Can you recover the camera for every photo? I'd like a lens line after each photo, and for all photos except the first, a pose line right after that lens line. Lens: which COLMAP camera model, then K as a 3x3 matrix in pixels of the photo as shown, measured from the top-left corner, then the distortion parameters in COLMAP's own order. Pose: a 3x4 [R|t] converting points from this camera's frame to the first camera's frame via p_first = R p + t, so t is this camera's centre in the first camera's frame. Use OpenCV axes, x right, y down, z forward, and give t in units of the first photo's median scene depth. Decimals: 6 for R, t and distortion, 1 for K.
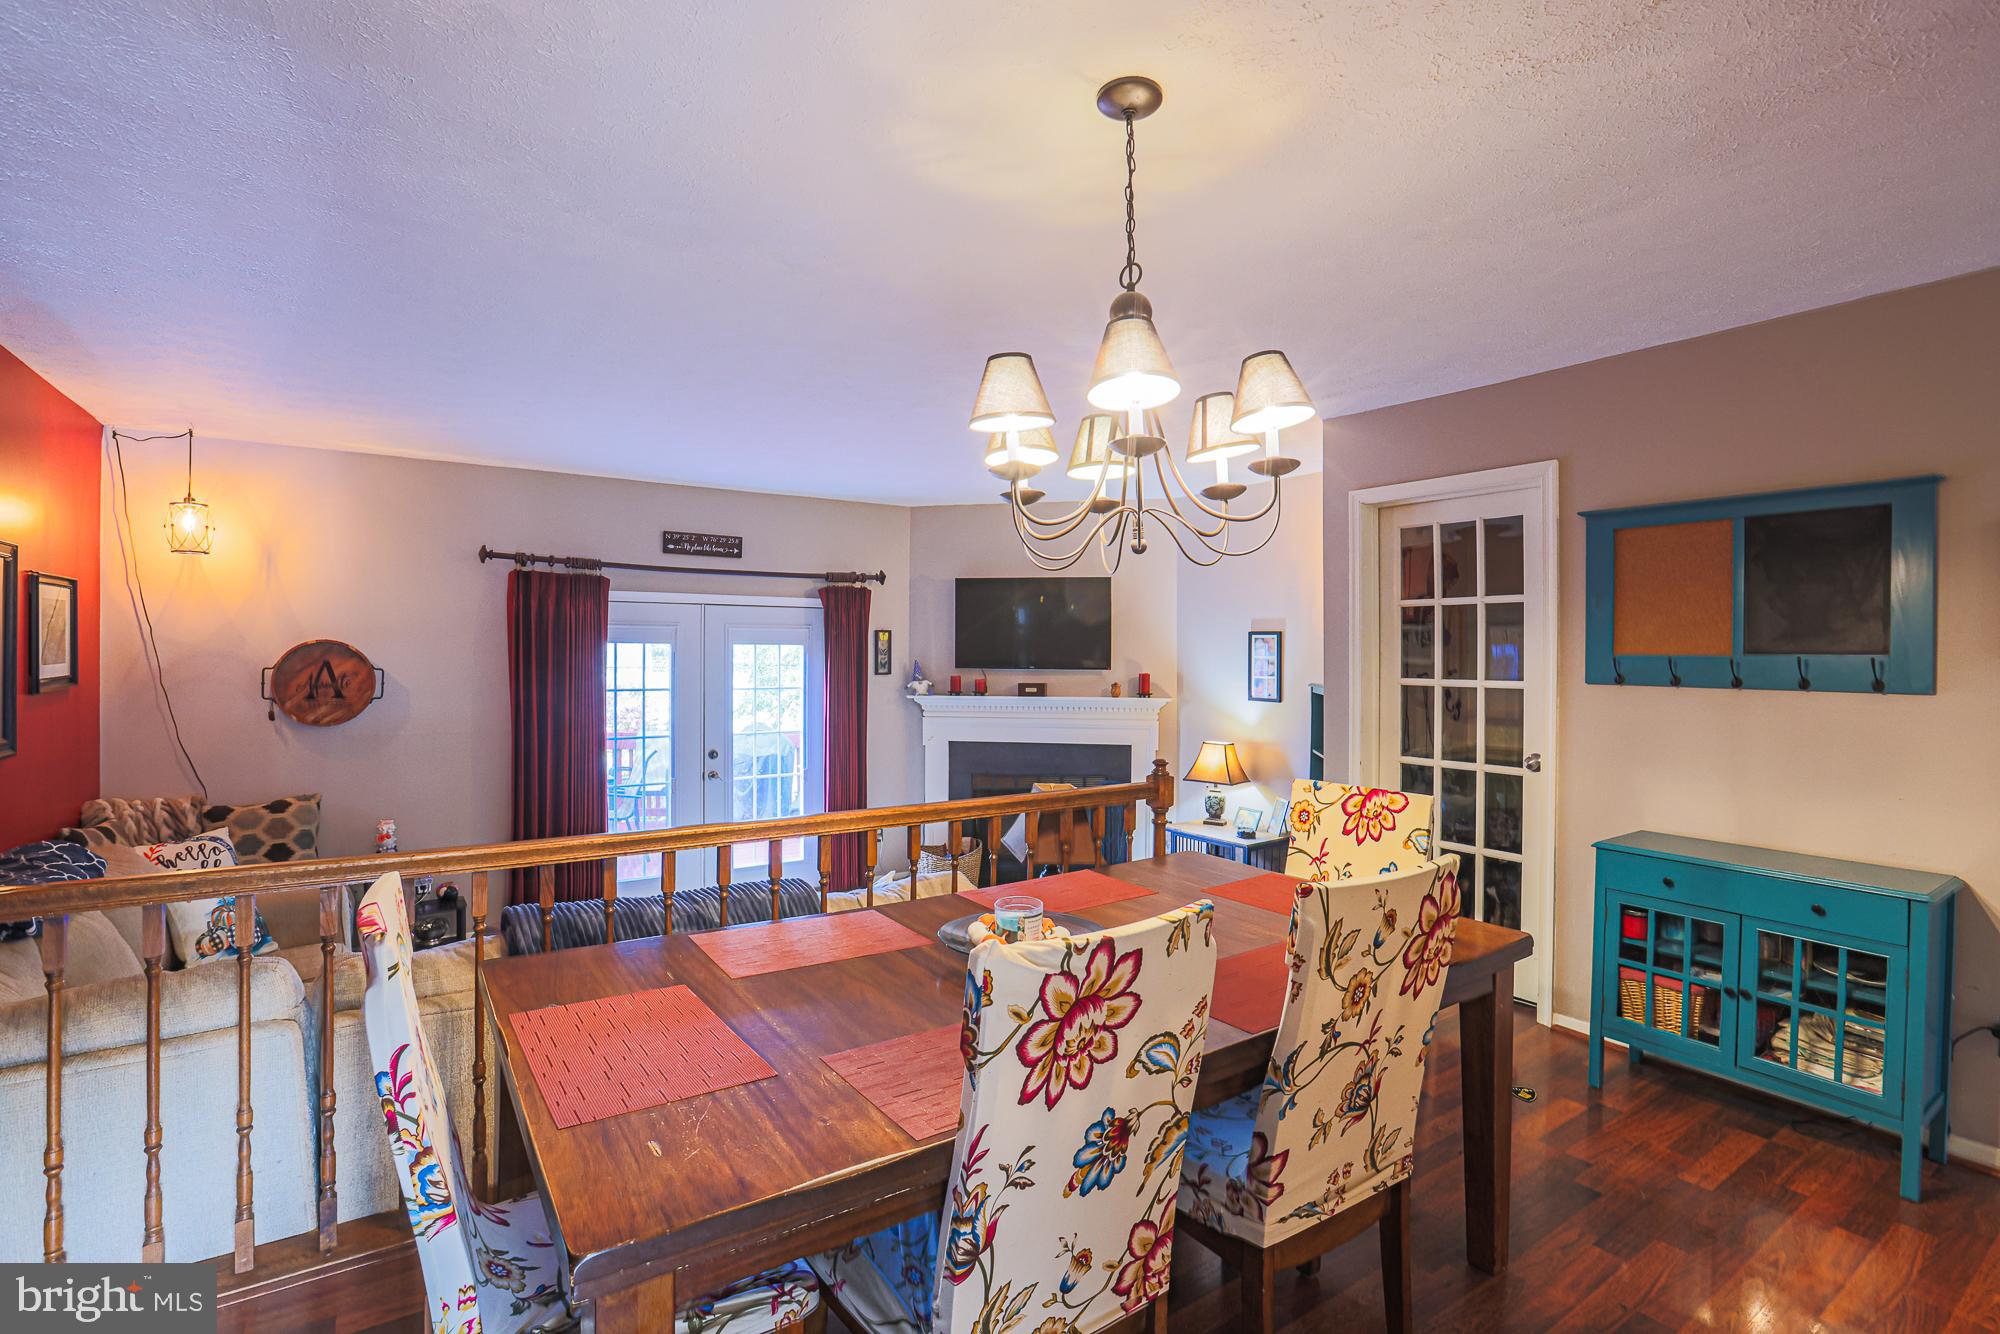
lens RADIAL K [[929.2, 0, 998.4], [0, 929.2, 666.0], [0, 0, 1]] dist [-0.036109, 0.010975]
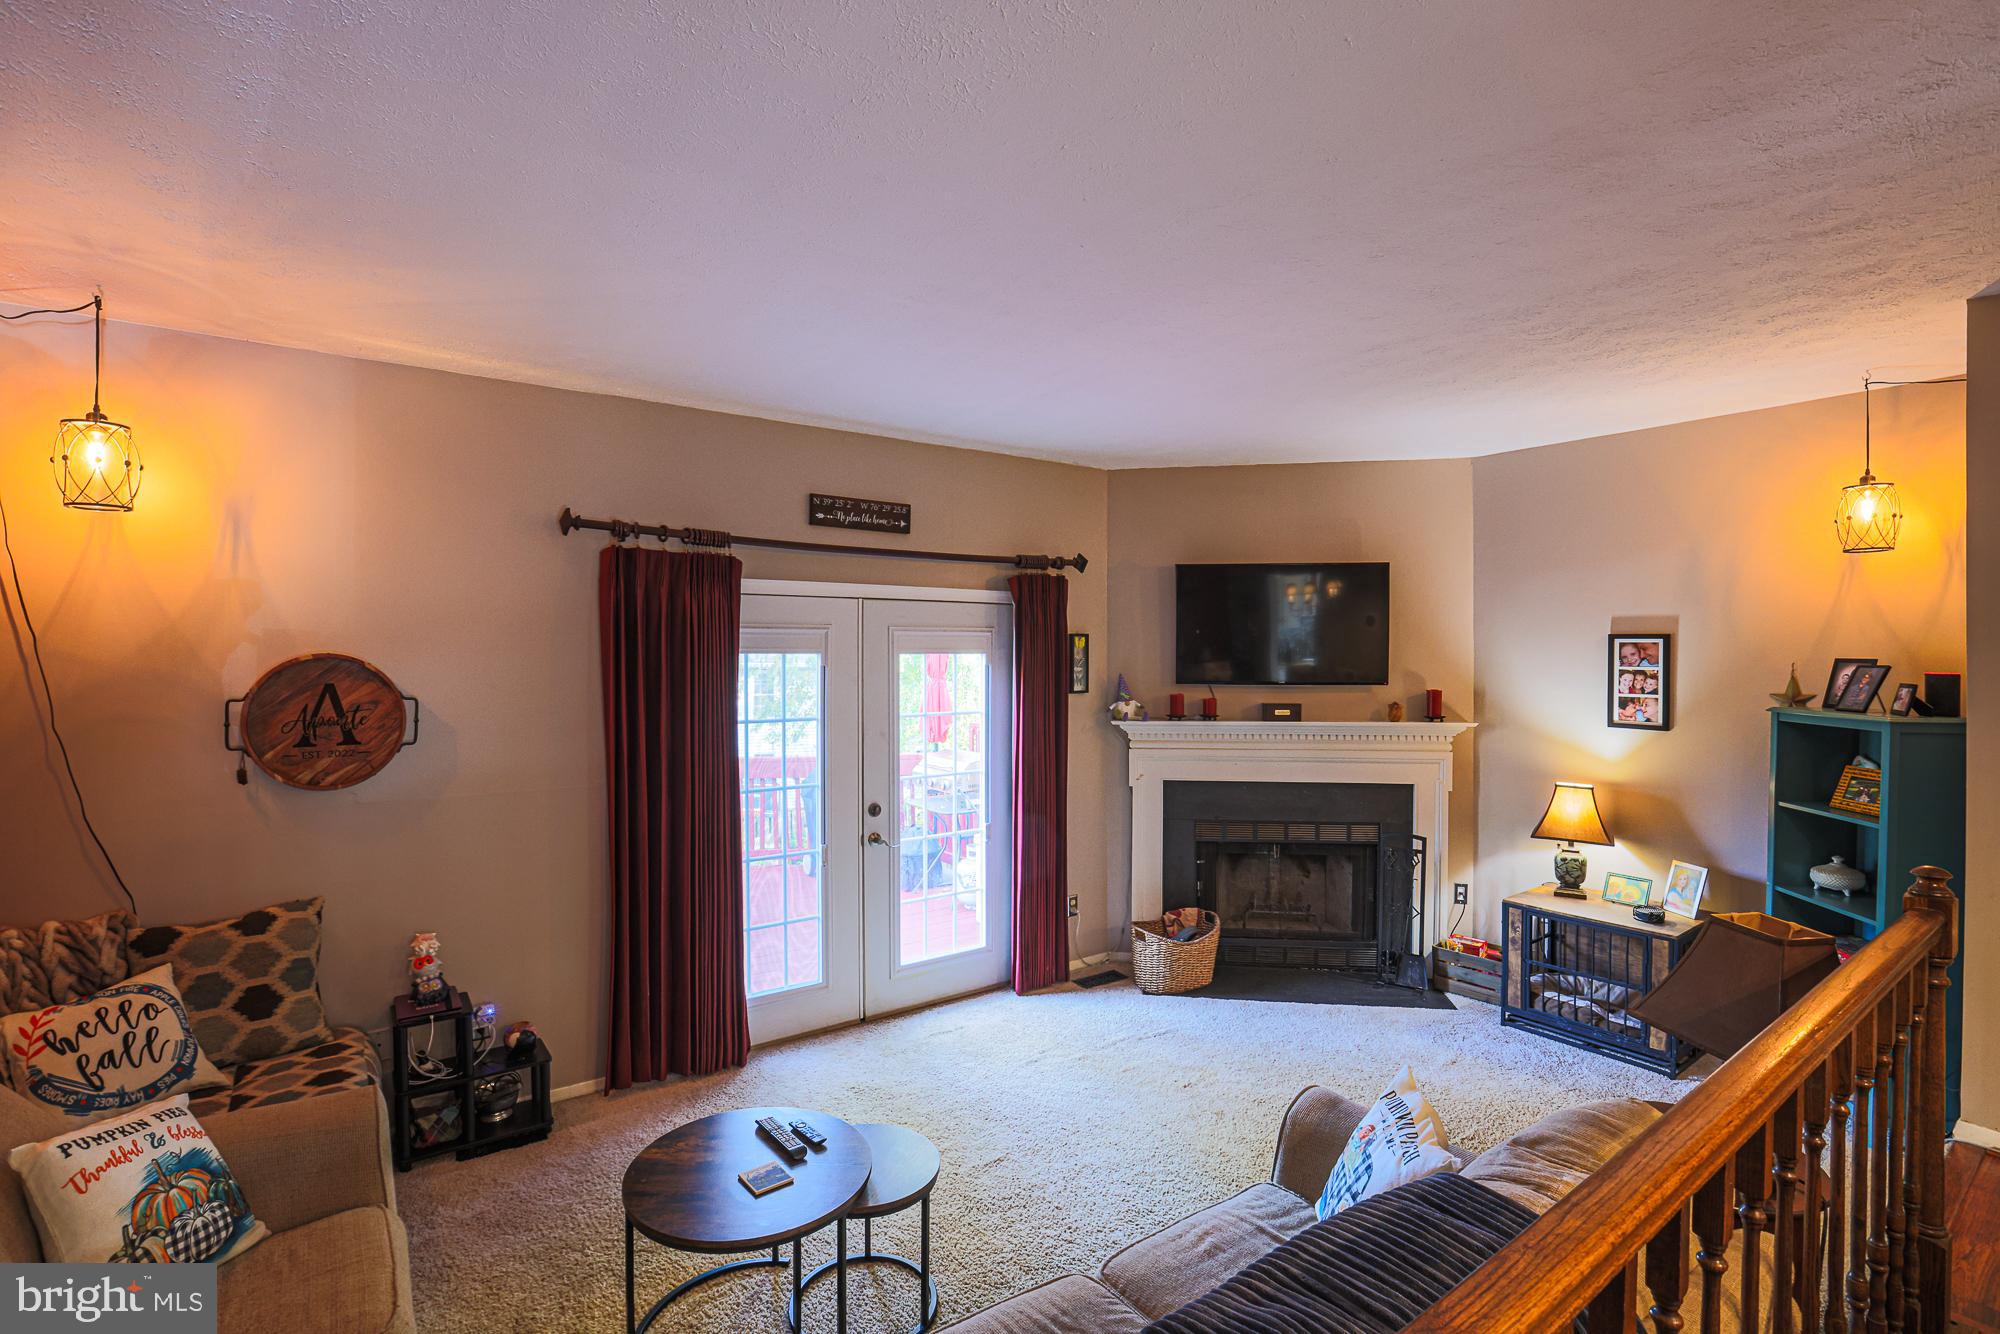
lens RADIAL K [[929.2, 0, 1001.0], [0, 929.2, 670.4], [0, 0, 1]] dist [-0.036109, 0.010975]
pose [[0.999585, -0.006022, 0.028185, -0.251147], [0.005945, 0.999978, 0.002829, -0.013698], [-0.028201, -0.002660, 0.999599, 0.308539]]
